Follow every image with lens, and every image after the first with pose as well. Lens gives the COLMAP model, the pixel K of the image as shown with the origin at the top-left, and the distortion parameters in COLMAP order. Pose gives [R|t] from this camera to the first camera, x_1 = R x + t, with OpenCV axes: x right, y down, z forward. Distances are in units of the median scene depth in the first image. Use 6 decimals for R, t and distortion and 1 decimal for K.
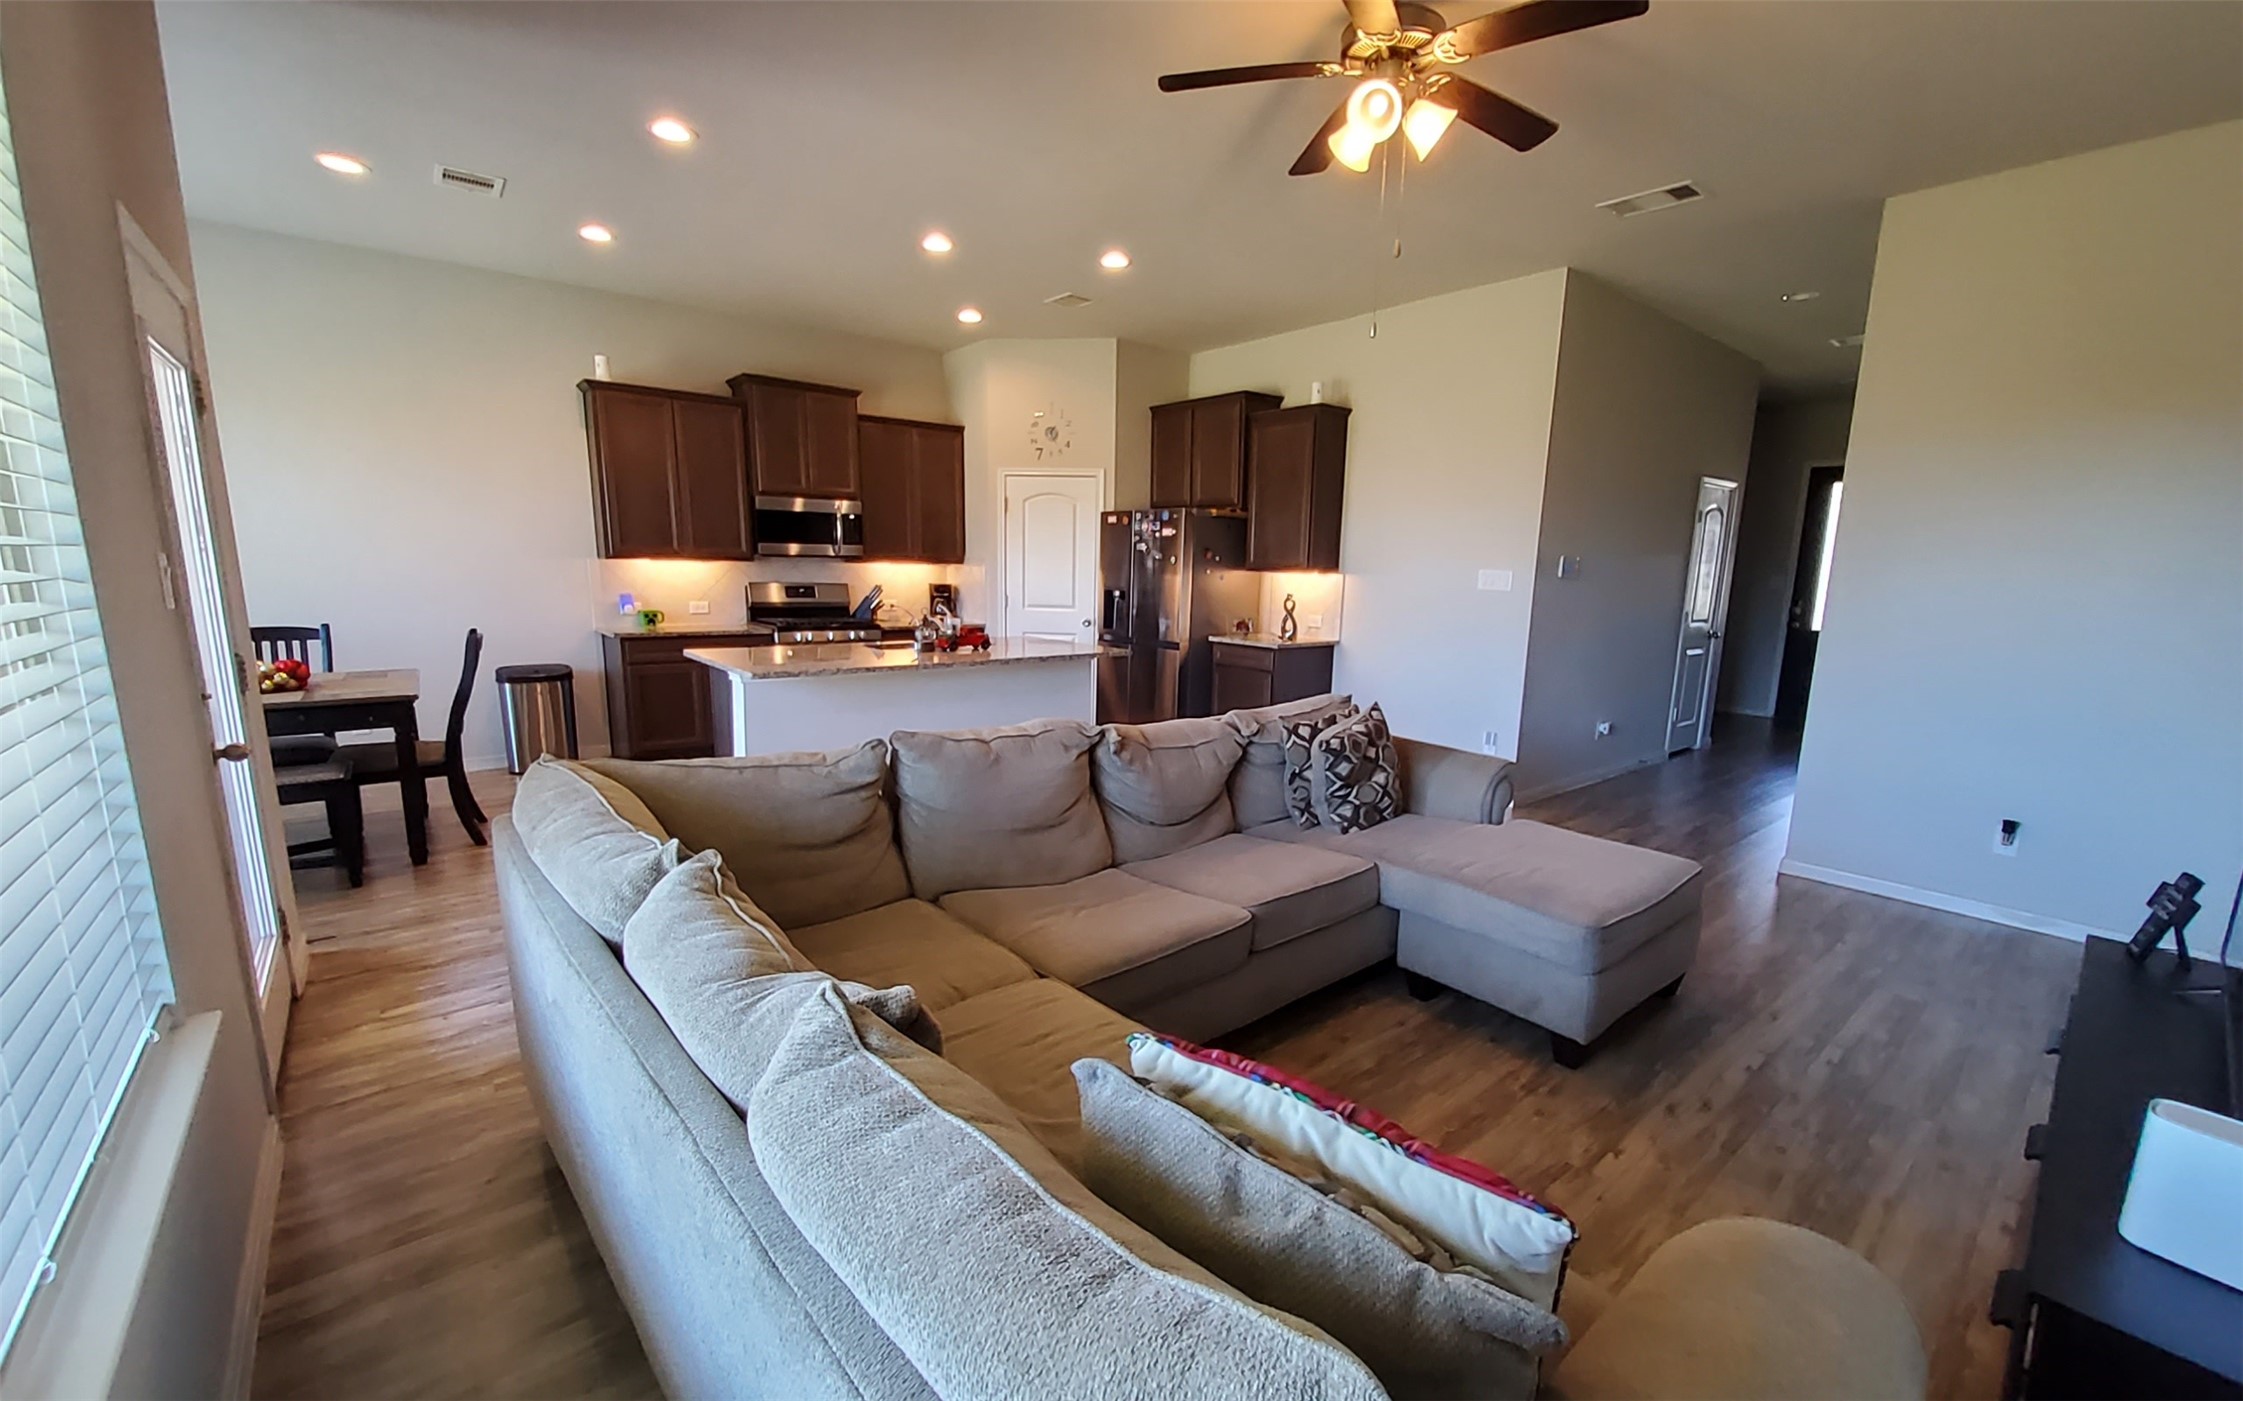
lens RADIAL K [[894.8, 0, 1140.7], [0, 894.8, 725.1], [0, 0, 1]] dist [0.001108, -0.004965]
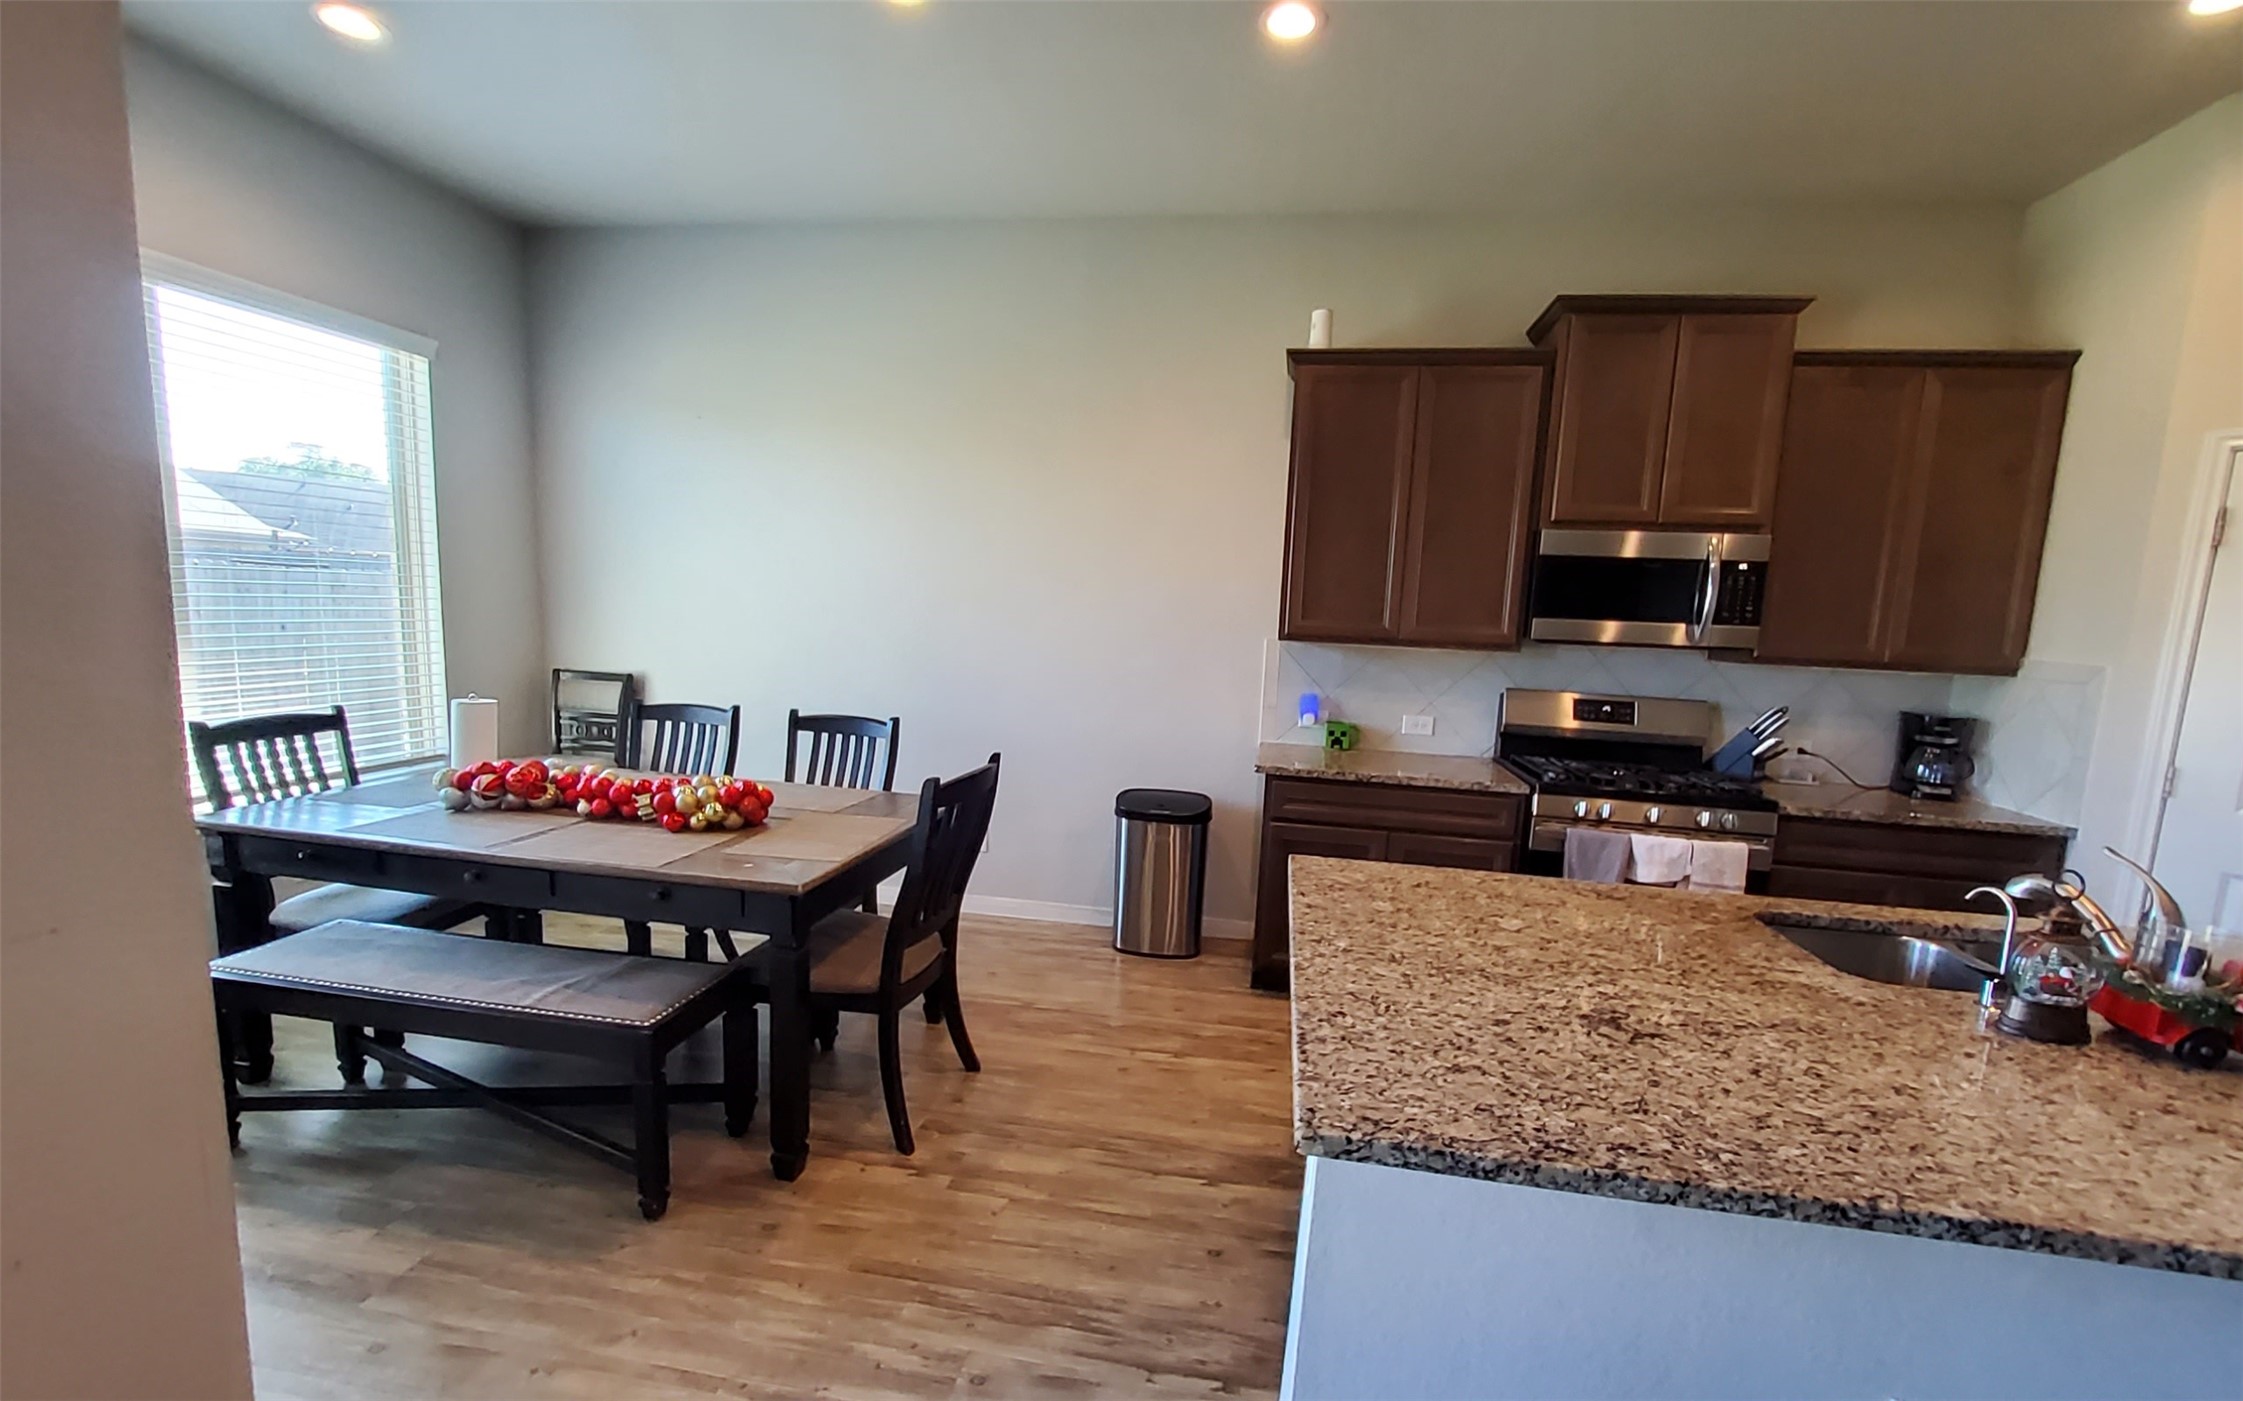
lens RADIAL K [[894.8, 0, 1137.5], [0, 894.8, 725.9], [0, 0, 1]] dist [0.001108, -0.004965]
pose [[0.656719, 0.107156, -0.746484, -0.177403], [-0.167976, 0.985771, -0.006272, -0.096487], [0.735190, 0.129510, 0.665374, 0.477142]]
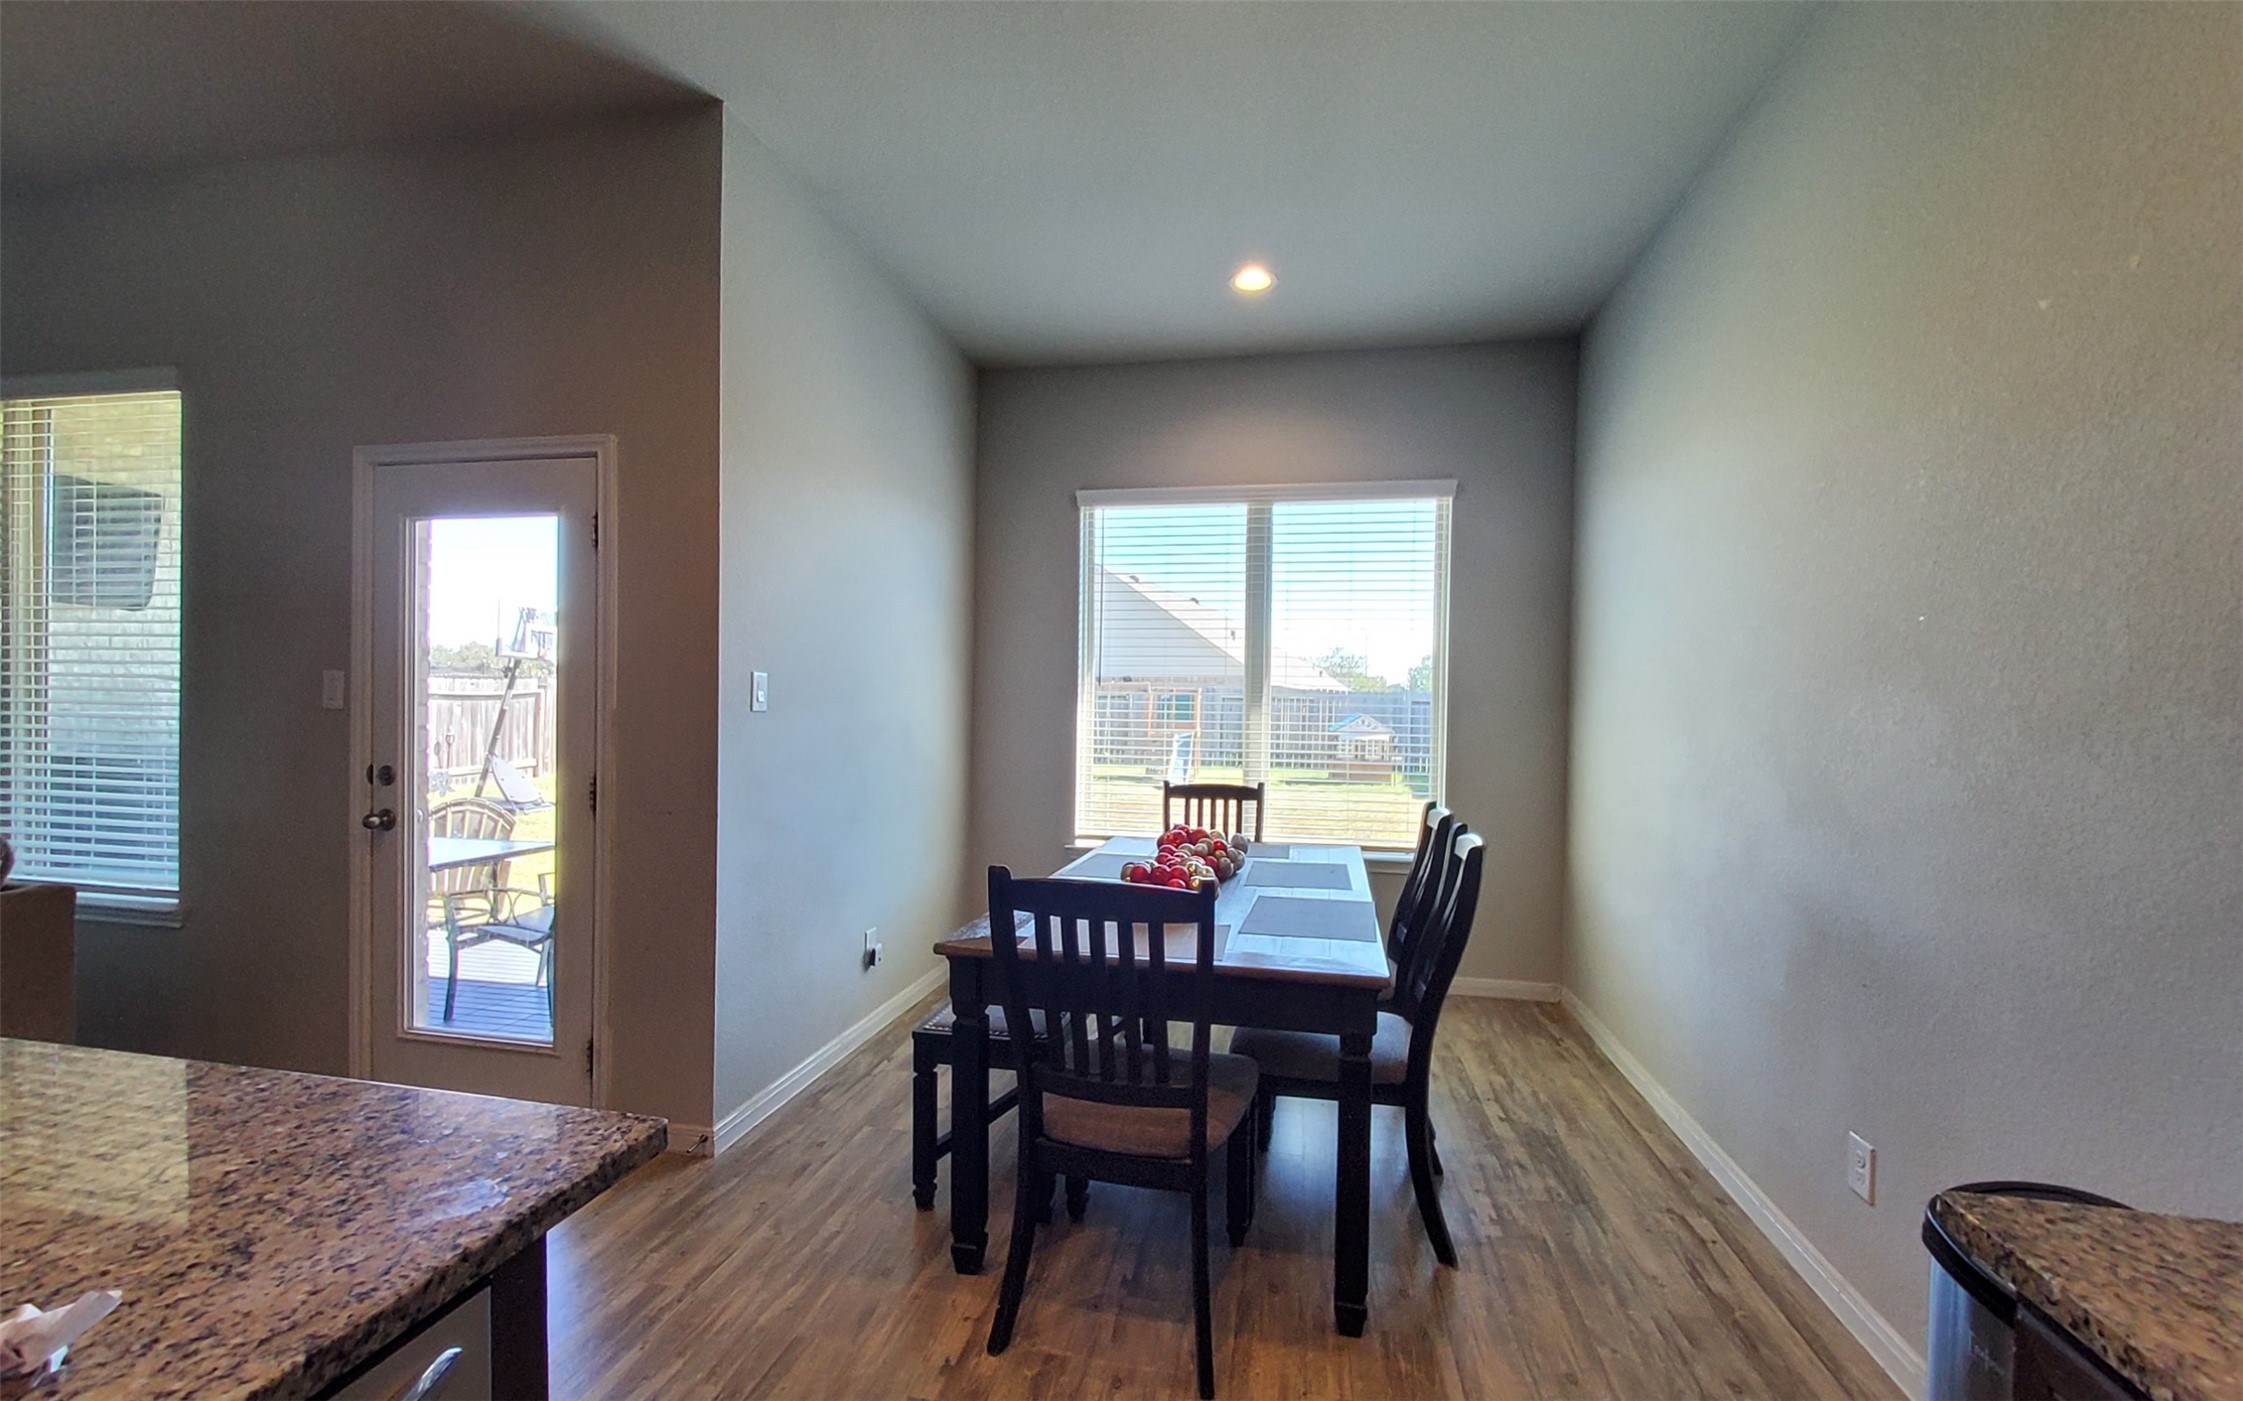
lens RADIAL K [[894.8, 0, 1126.9], [0, 894.8, 718.7], [0, 0, 1]] dist [0.001108, -0.004965]
pose [[-0.774892, -0.029511, -0.631405, -0.342752], [-0.150892, 0.978667, 0.139440, -0.153232], [0.613819, 0.203325, -0.762814, 0.878049]]
